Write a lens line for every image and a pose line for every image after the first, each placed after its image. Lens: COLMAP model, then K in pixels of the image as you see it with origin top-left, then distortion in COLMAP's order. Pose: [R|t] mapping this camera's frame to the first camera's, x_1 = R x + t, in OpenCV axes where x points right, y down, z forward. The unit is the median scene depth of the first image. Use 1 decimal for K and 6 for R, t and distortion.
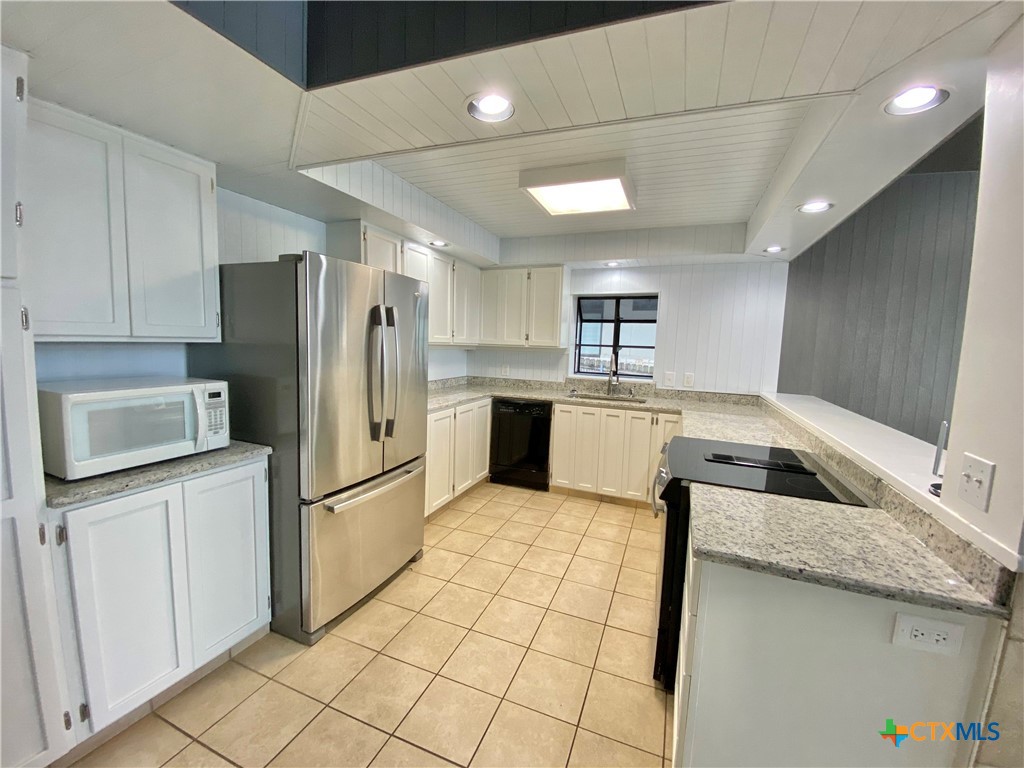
lens RADIAL K [[418.2, 0, 516.2], [0, 418.2, 379.8], [0, 0, 1]] dist [-0.006083, -0.001023]
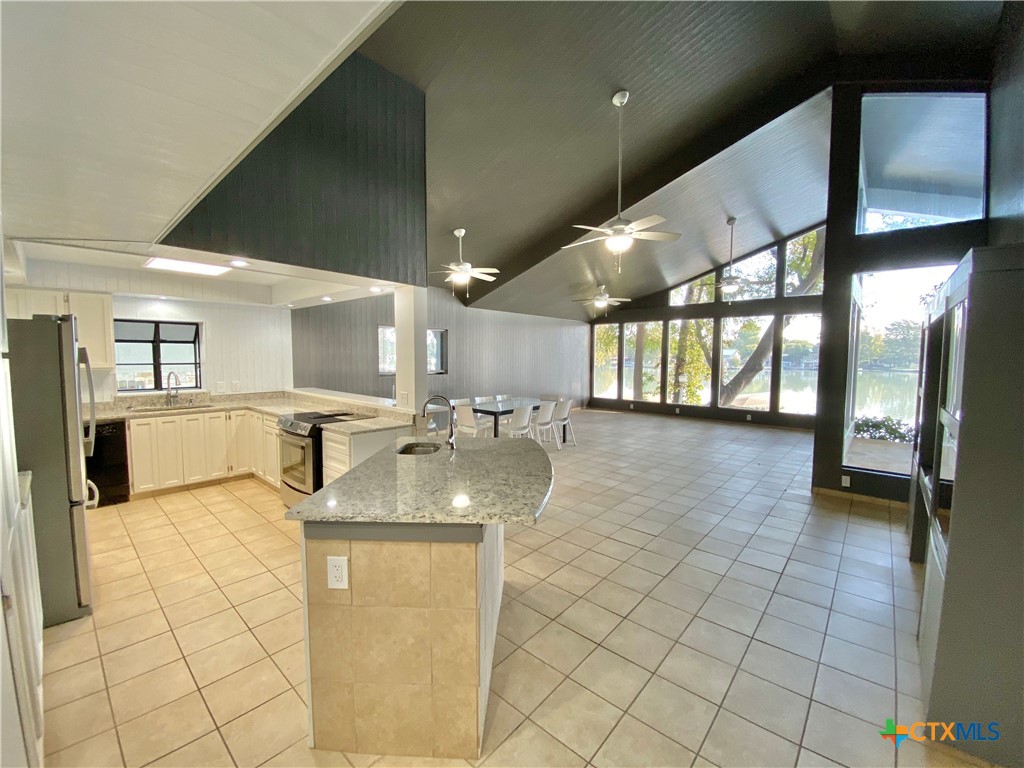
lens RADIAL K [[418.2, 0, 514.4], [0, 418.2, 382.8], [0, 0, 1]] dist [-0.006083, -0.001023]
pose [[0.350458, -0.097286, 0.931512, -0.576368], [0.092984, 0.993291, 0.068755, -0.020804], [-0.931951, 0.062520, 0.357153, -0.365341]]
